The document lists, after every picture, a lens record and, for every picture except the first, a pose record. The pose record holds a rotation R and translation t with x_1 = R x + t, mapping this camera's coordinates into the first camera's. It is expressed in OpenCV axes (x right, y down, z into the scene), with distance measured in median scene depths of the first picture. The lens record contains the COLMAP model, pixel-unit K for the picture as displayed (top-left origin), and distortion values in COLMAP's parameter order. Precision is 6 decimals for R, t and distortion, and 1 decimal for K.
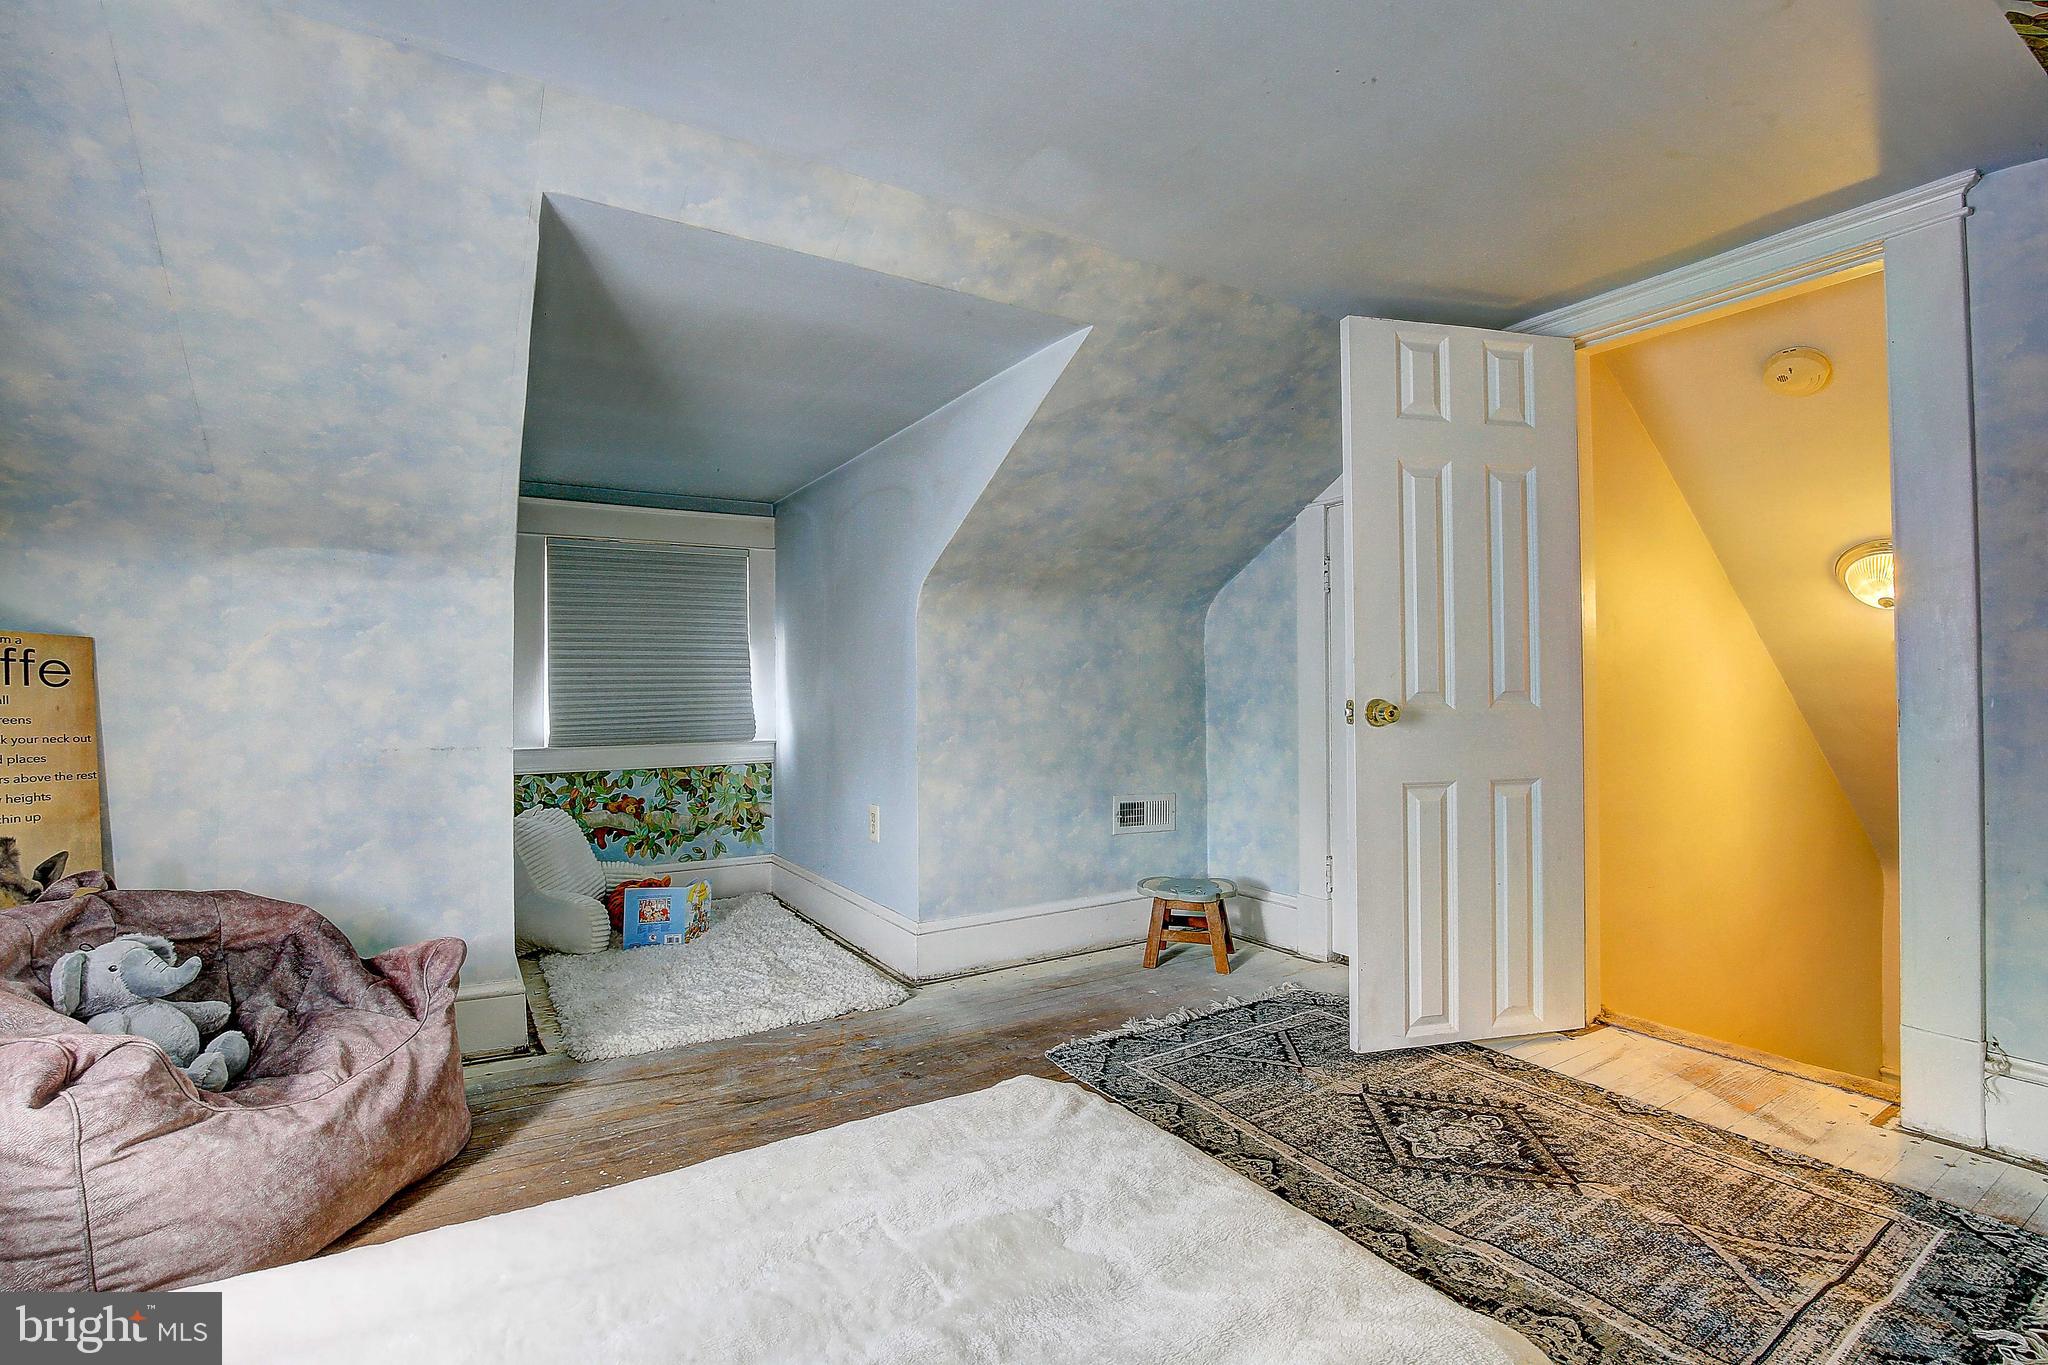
lens RADIAL K [[940.4, 0, 1014.3], [0, 940.4, 673.1], [0, 0, 1]] dist [-0.040632, 0.007055]
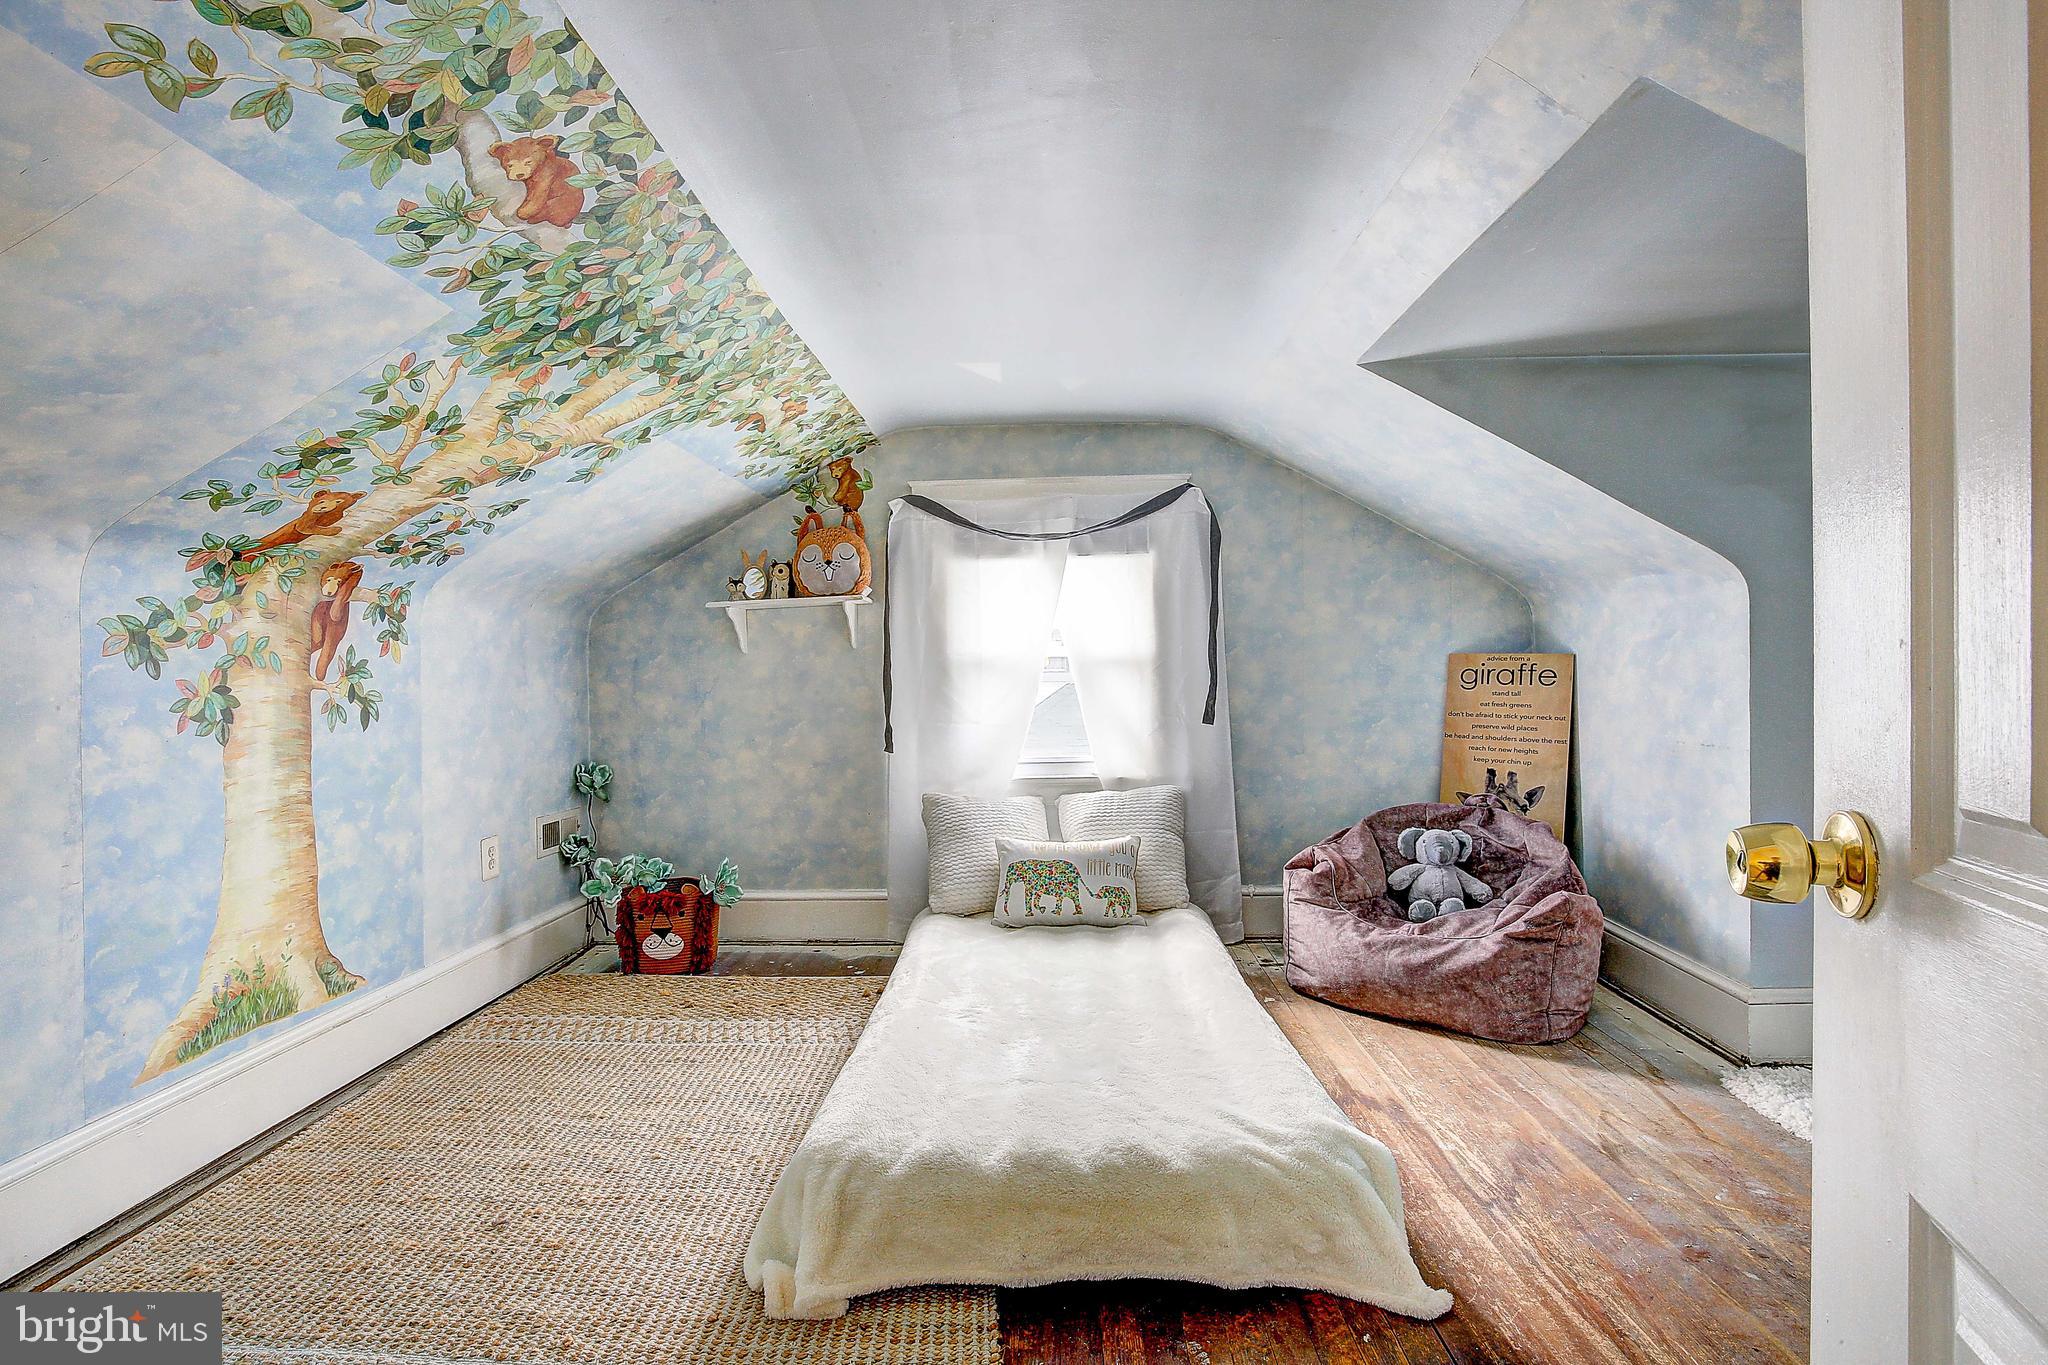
lens RADIAL K [[940.4, 0, 1014.3], [0, 940.4, 673.1], [0, 0, 1]] dist [-0.040632, 0.007055]
pose [[-0.559175, 0.009594, -0.828994, 0.867779], [0.034644, 0.999330, -0.011803, -0.020821], [0.828326, -0.035320, -0.559133, 1.141052]]
